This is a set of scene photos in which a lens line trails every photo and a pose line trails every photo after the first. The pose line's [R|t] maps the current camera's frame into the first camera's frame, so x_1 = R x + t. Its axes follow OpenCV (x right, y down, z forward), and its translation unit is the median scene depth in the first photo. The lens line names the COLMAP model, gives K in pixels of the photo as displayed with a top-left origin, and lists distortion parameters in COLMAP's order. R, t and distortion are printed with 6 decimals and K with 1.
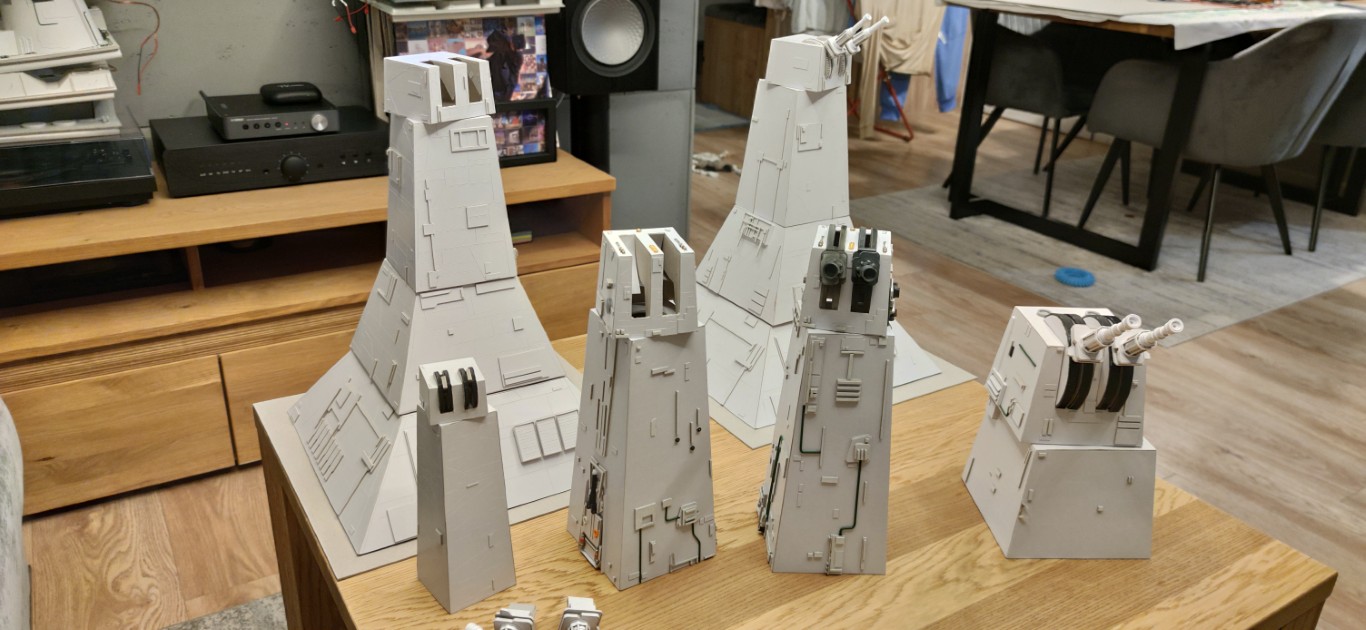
lens RADIAL K [[976.5, 0, 683.2], [0, 976.5, 315.0], [0, 0, 1]] dist [0.009323, 0.002006]
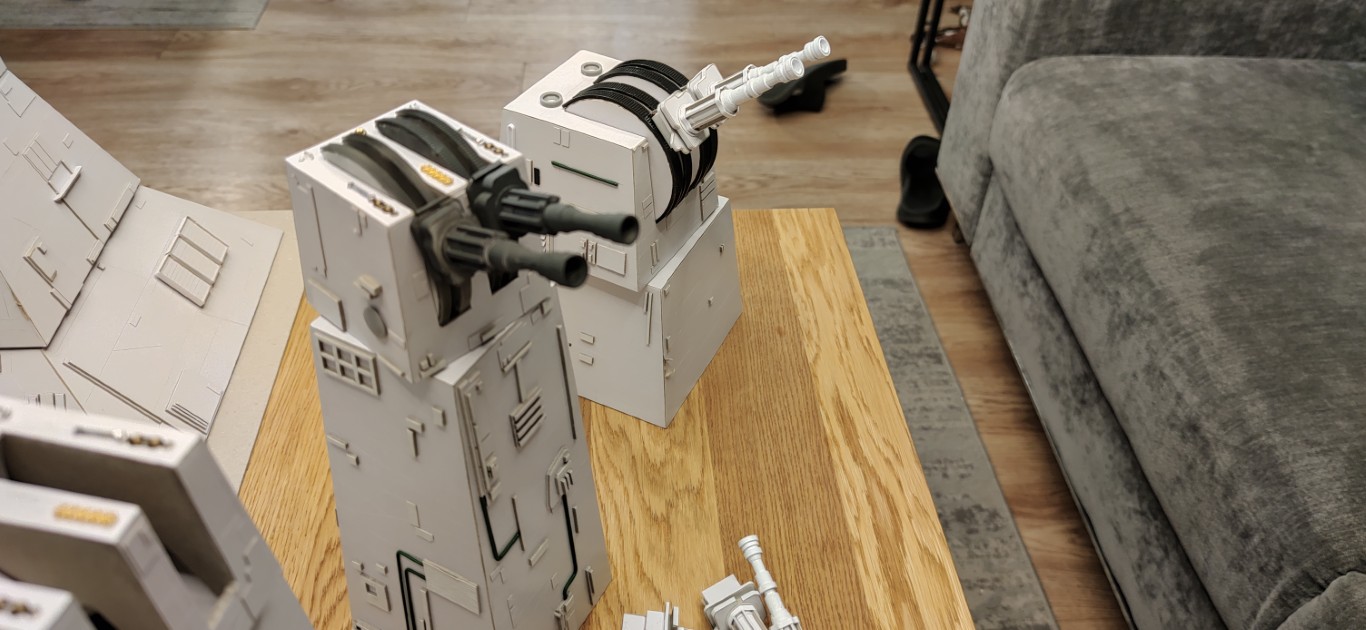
lens RADIAL K [[976.5, 0, 683.4], [0, 976.5, 316.9], [0, 0, 1]] dist [0.009323, 0.002006]
pose [[0.471924, -0.595955, 0.649712, -0.092326], [0.335670, 0.802889, 0.492641, -0.182624], [-0.815238, -0.014400, 0.578947, 0.592985]]
